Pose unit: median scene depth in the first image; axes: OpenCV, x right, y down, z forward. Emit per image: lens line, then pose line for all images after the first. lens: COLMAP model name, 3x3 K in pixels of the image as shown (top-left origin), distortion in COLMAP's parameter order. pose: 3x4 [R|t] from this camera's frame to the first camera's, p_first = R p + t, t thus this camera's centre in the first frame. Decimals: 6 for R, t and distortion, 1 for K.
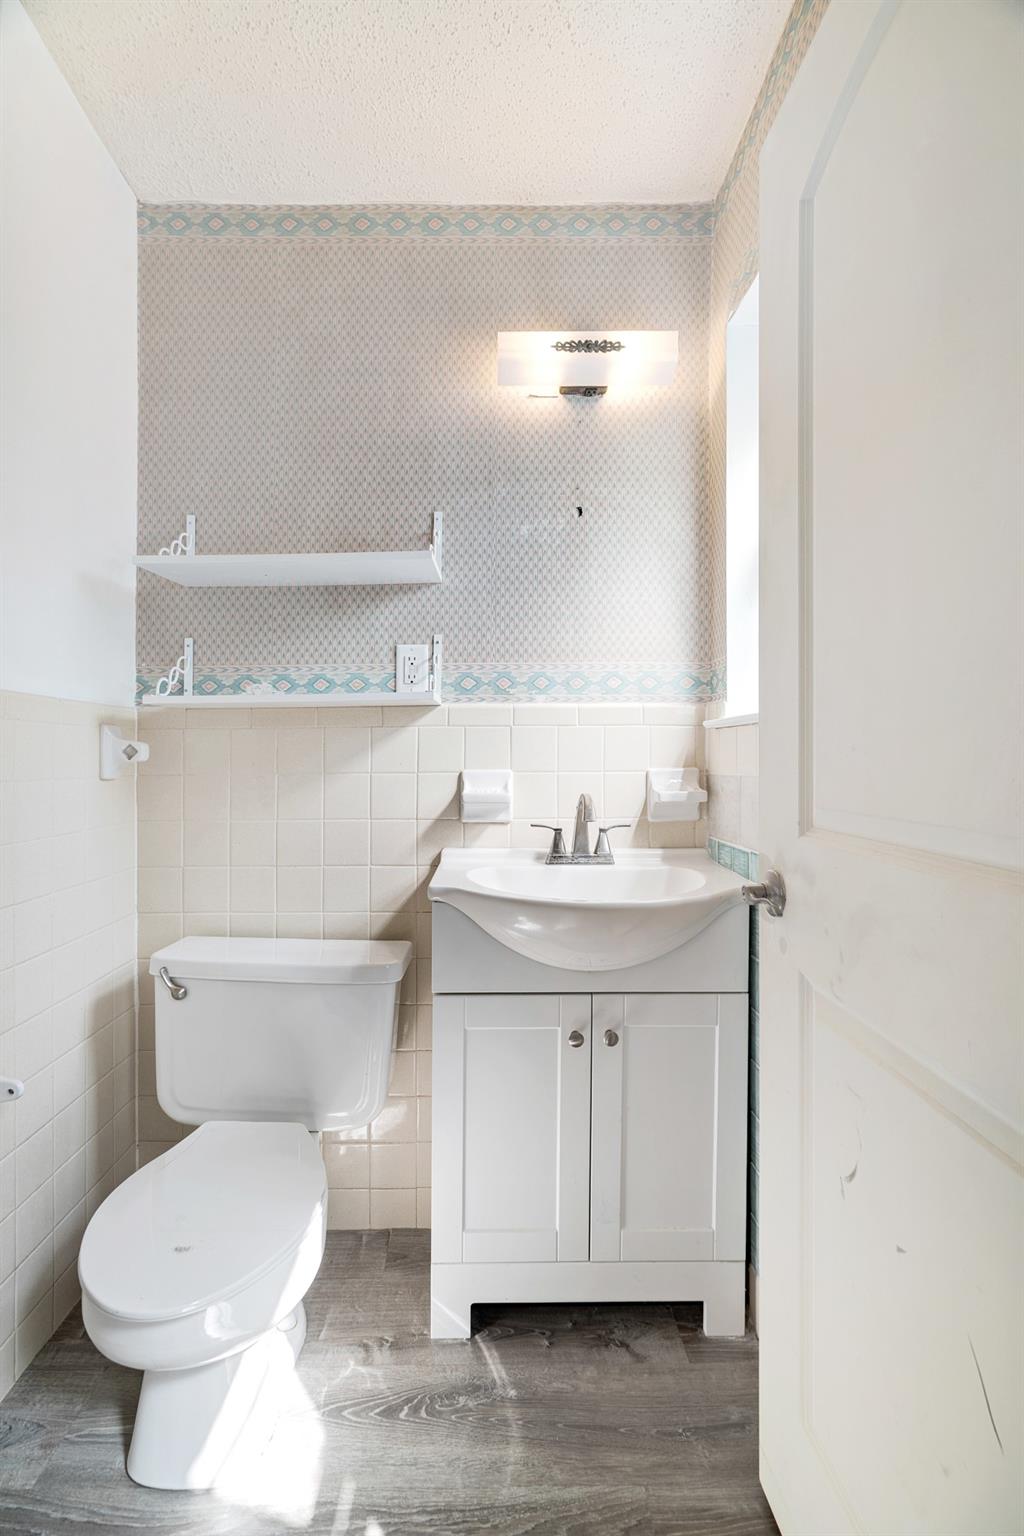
lens RADIAL K [[687.5, 0, 512.0], [0, 687.5, 768.0], [0, 0, 1]] dist [-0.000719, -0.000172]
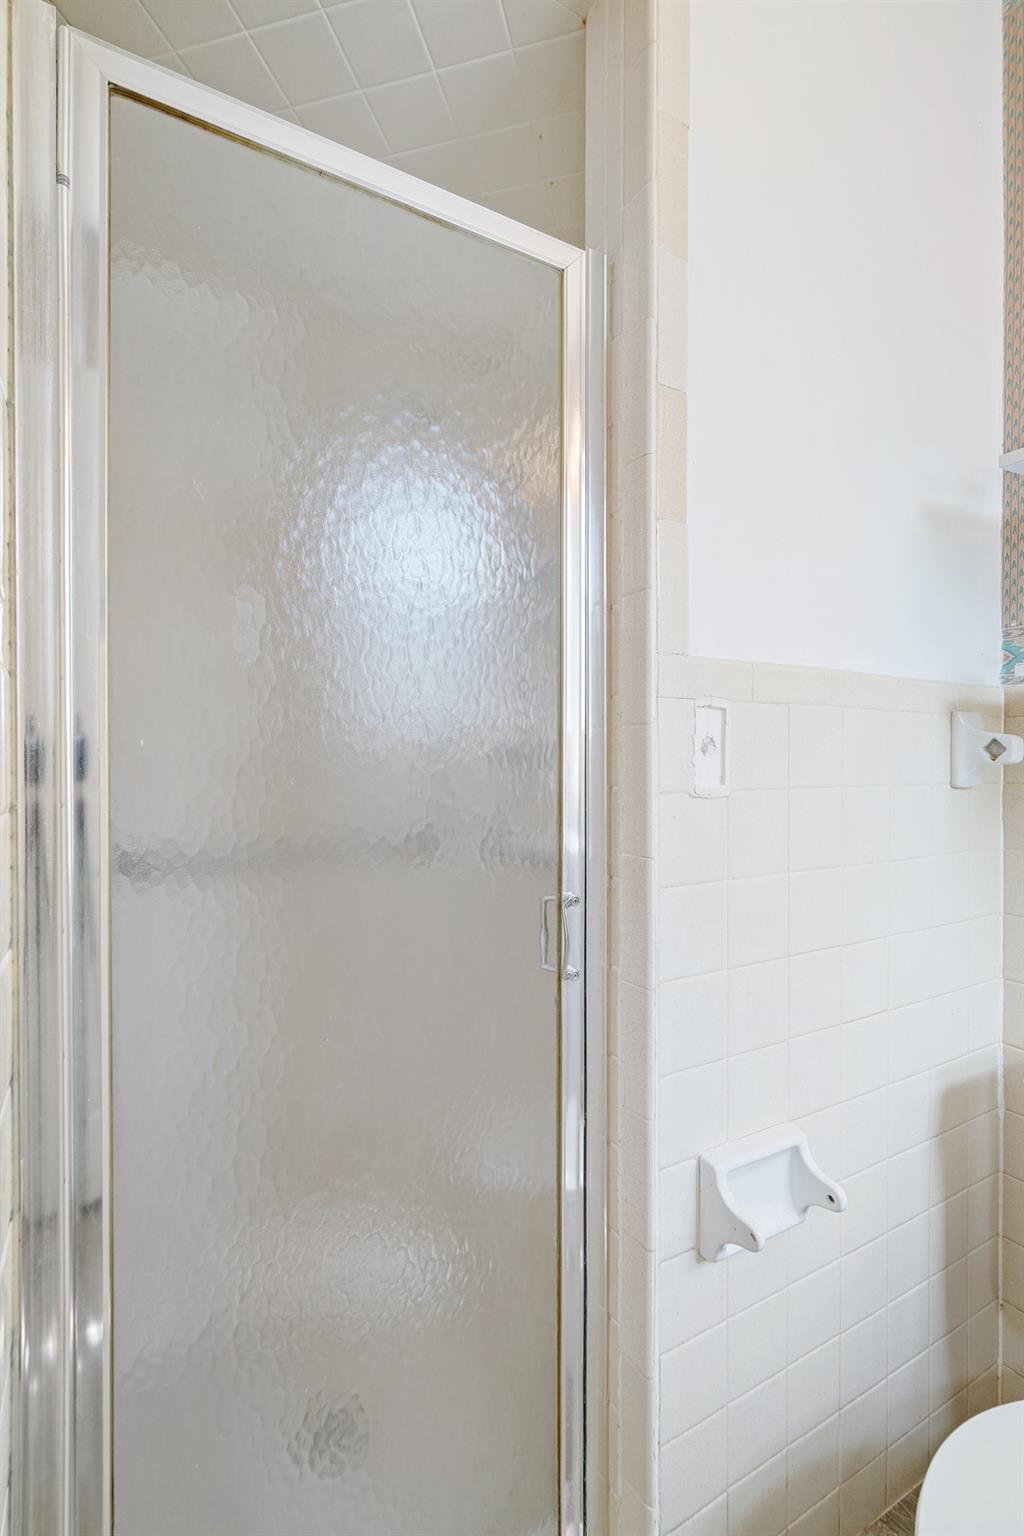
lens RADIAL K [[687.5, 0, 512.0], [0, 687.5, 768.0], [0, 0, 1]] dist [-0.000719, -0.000172]
pose [[0.453283, -0.005972, -0.891347, -0.158867], [-0.008270, 0.999906, -0.010904, 0.007161], [0.891328, 0.012314, 0.453191, 0.253459]]
